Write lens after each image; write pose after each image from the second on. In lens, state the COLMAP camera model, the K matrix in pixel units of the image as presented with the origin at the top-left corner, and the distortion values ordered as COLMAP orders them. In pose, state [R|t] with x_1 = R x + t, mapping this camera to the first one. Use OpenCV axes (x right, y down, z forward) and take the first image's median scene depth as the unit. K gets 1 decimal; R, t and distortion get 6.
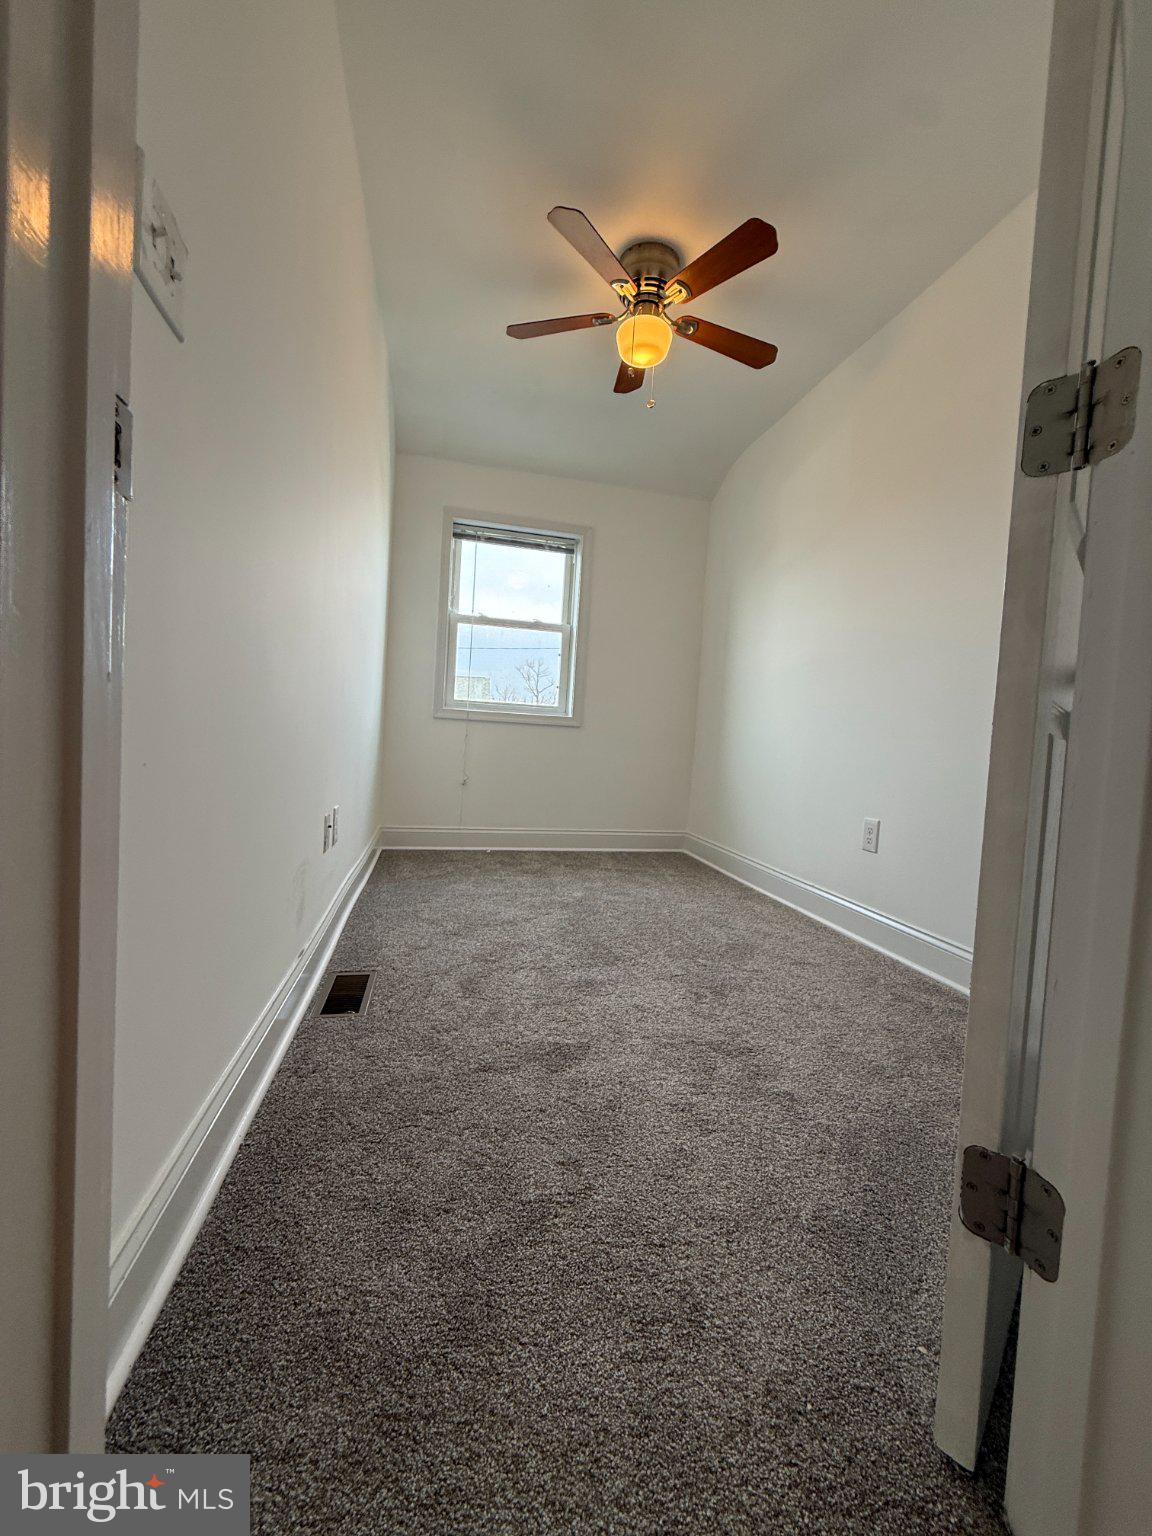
lens RADIAL K [[610.5, 0, 576.6], [0, 610.5, 761.4], [0, 0, 1]] dist [-0.001310, 0.000356]
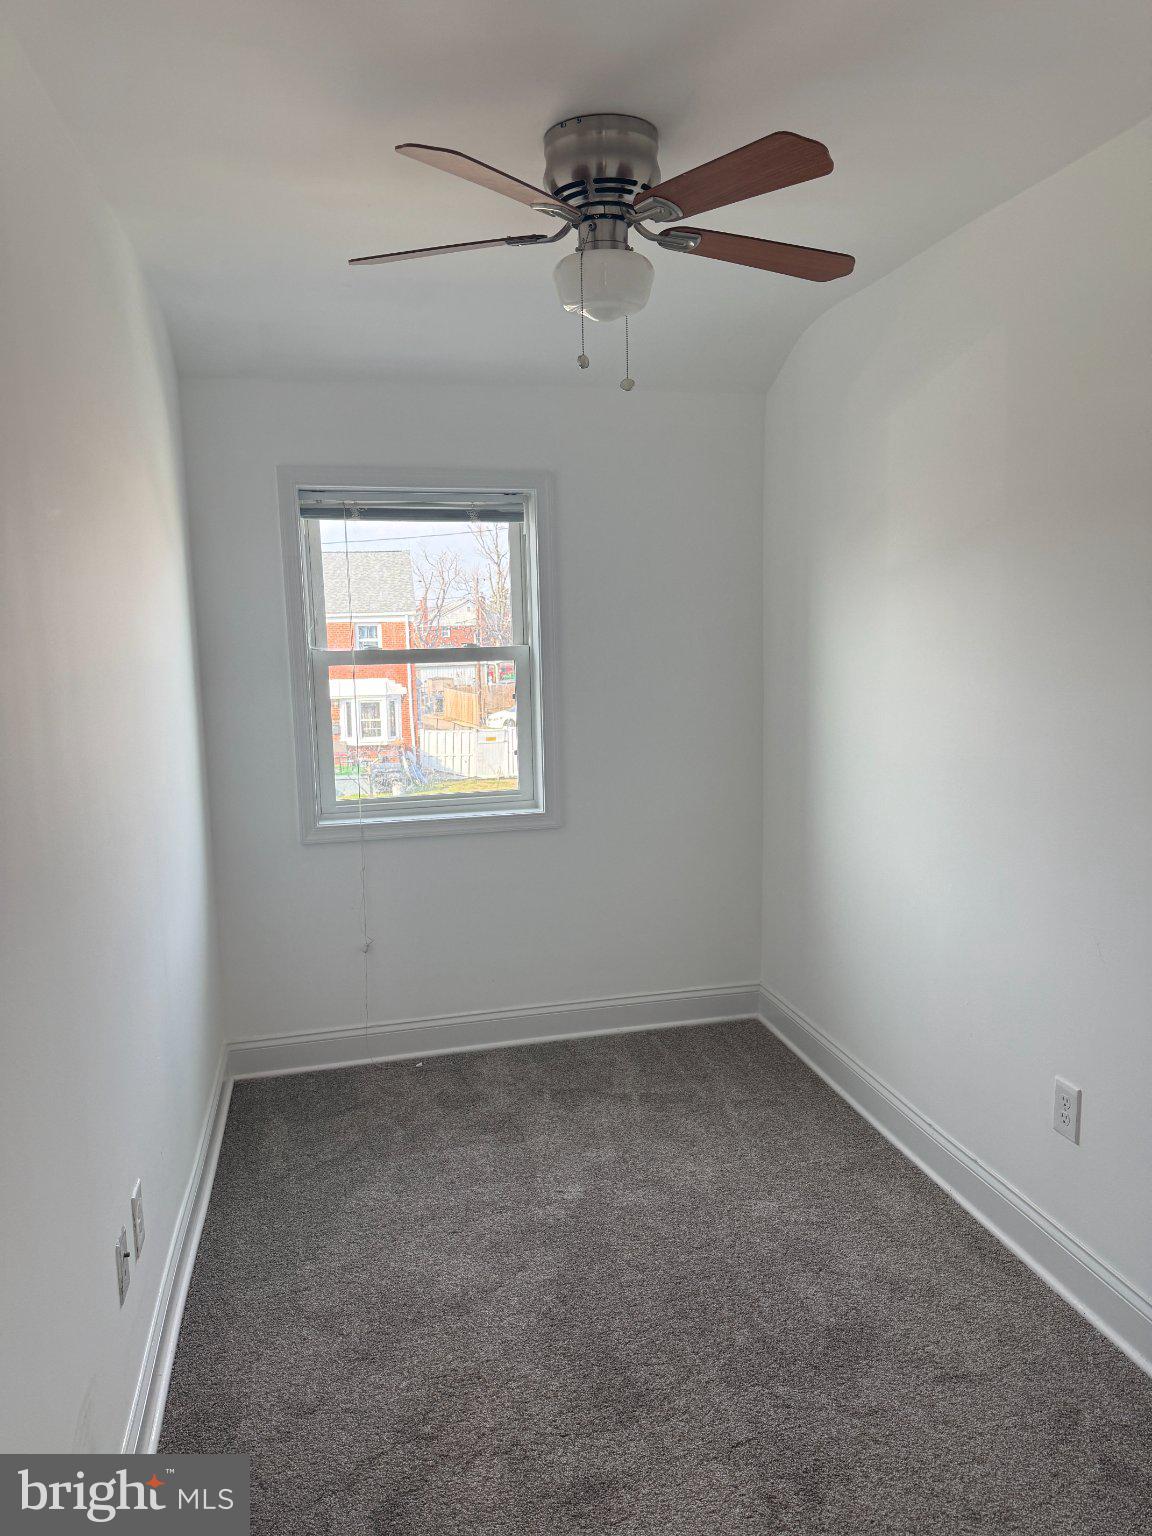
lens RADIAL K [[1077.1, 0, 577.6], [0, 1077.1, 767.3], [0, 0, 1]] dist [0.066206, -0.079168]
pose [[0.996612, -0.081856, -0.007985, 0.069720], [0.082242, 0.992646, 0.088828, -0.405927], [0.000655, -0.089184, 0.996015, 0.004863]]
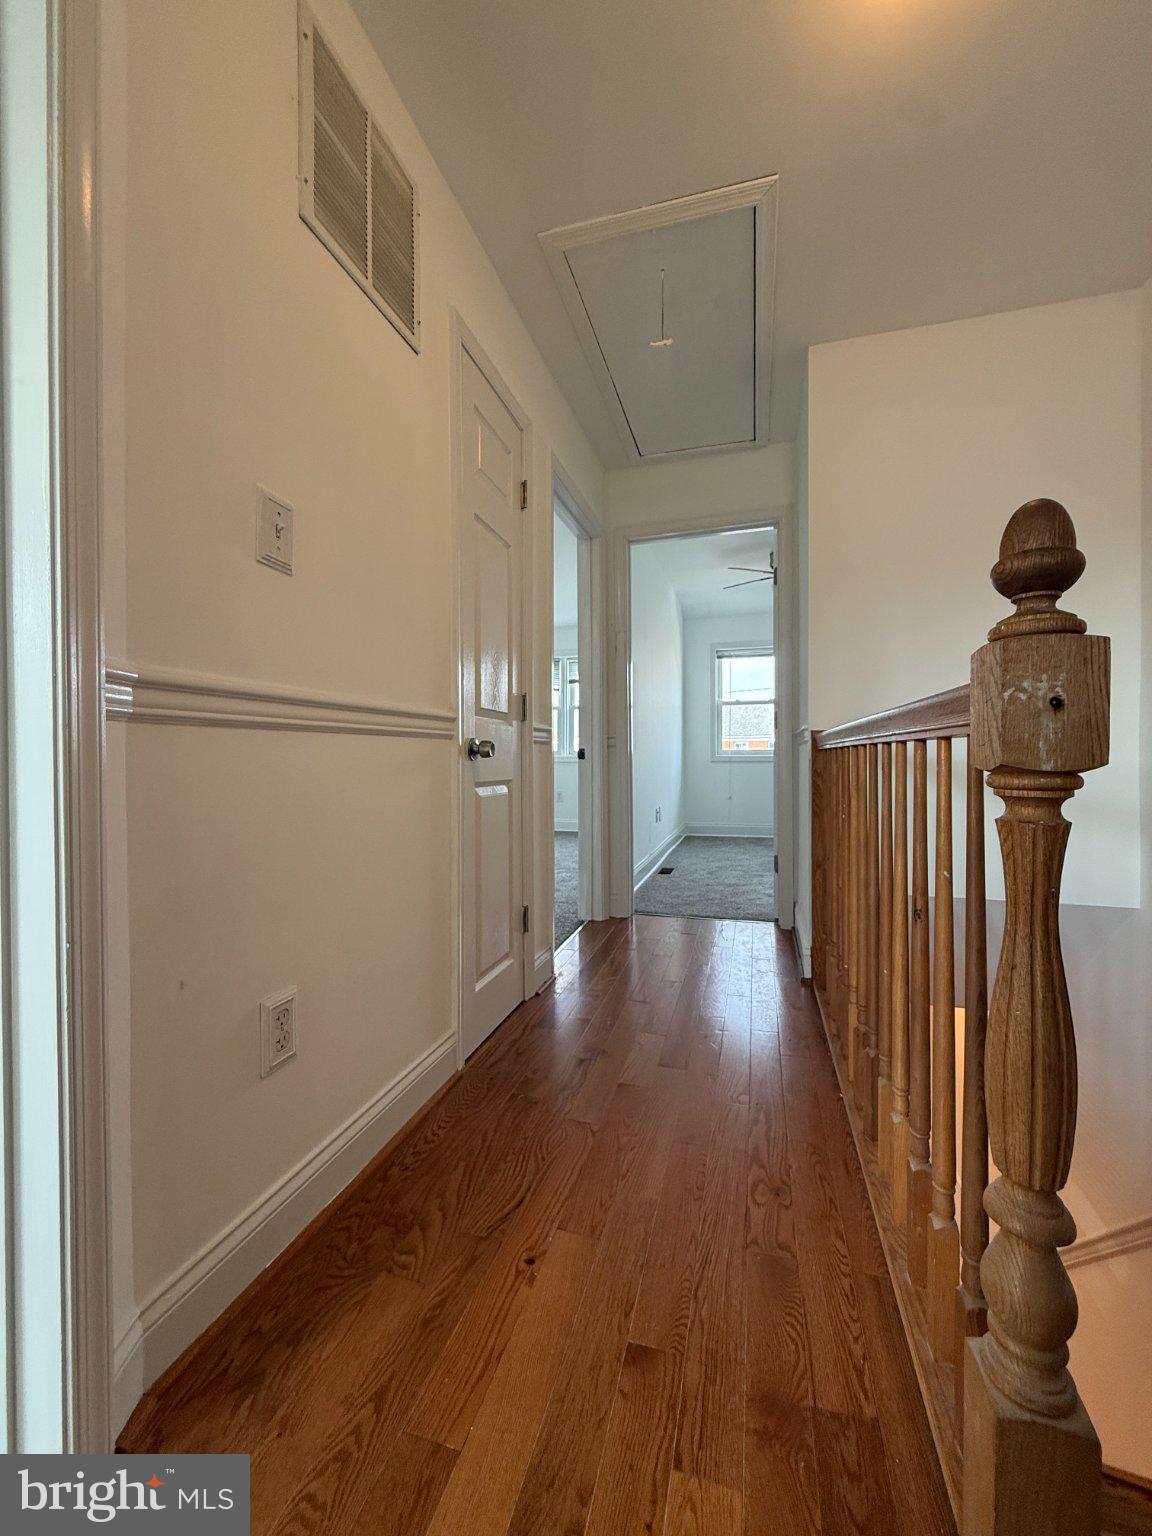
lens RADIAL K [[610.5, 0, 578.2], [0, 610.5, 764.9], [0, 0, 1]] dist [-0.001310, 0.000356]
pose [[0.871181, -0.055787, -0.487782, 0.566289], [0.036078, 0.998111, -0.049718, 0.023286], [0.489634, 0.025715, 0.871549, -1.406939]]
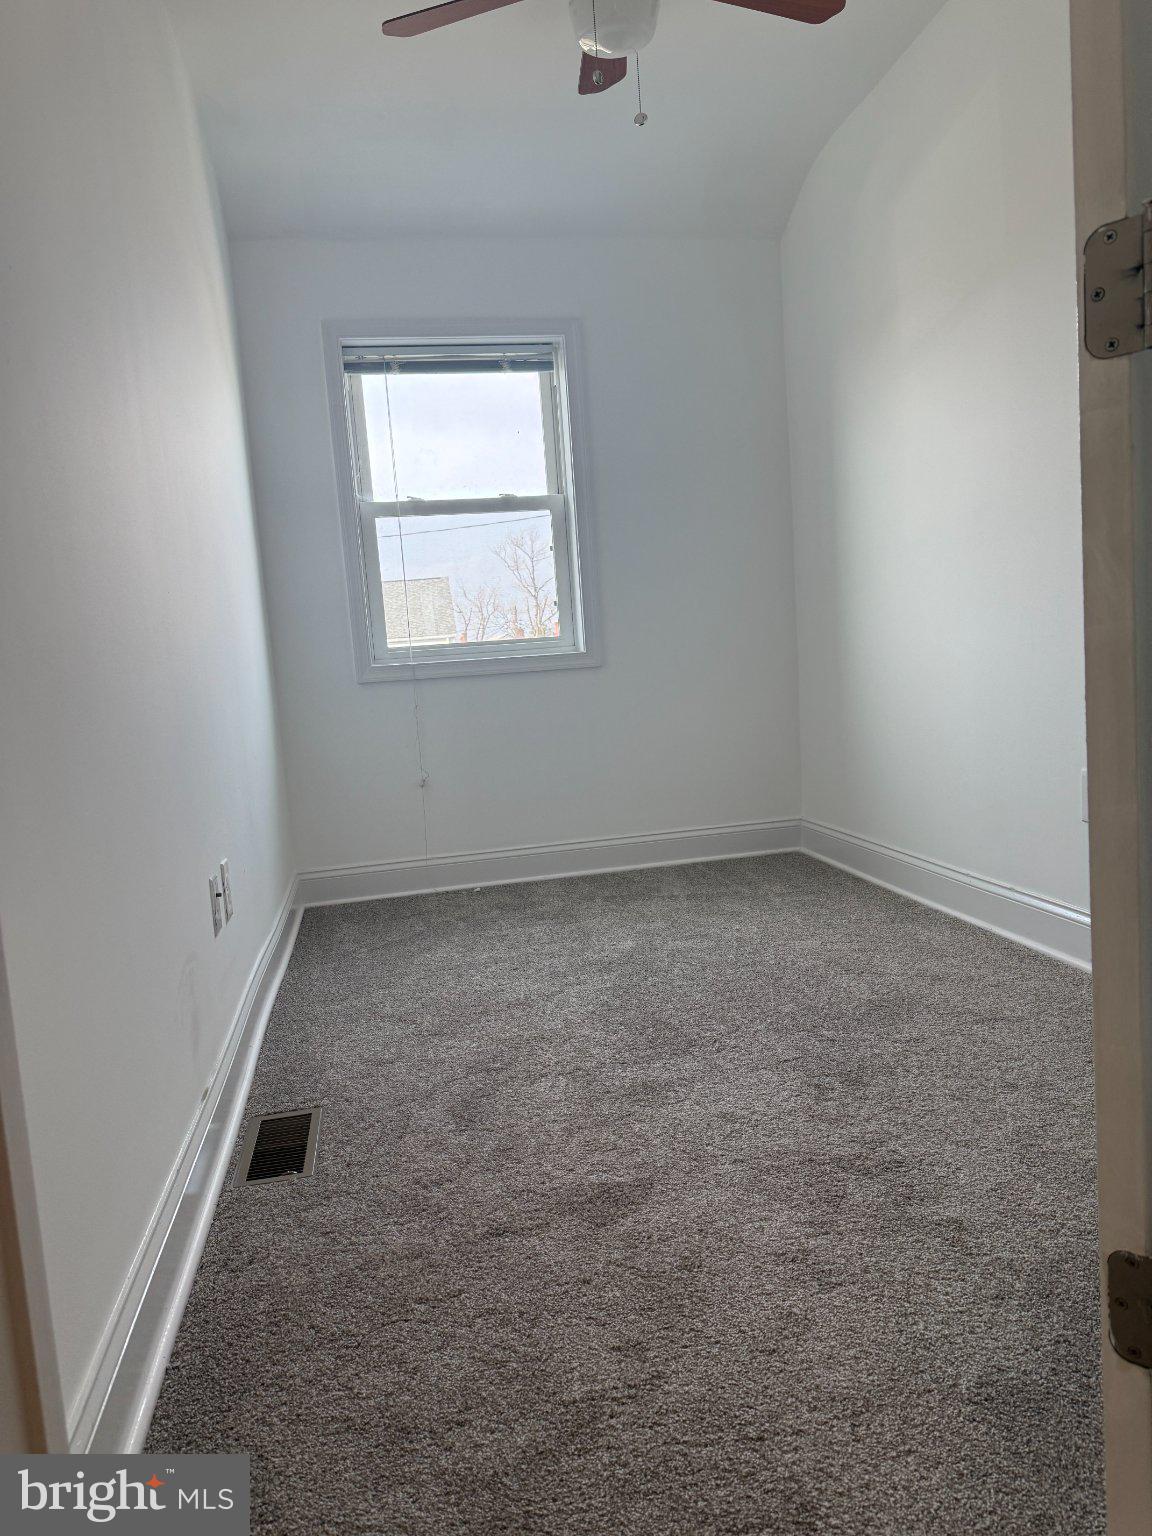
lens RADIAL K [[1077.1, 0, 571.7], [0, 1077.1, 770.3], [0, 0, 1]] dist [0.066206, -0.079168]
pose [[0.990711, -0.125400, -0.052603, 0.039680], [0.128454, 0.989937, 0.059365, -0.042508], [0.044629, -0.065571, 0.996849, -0.111573]]
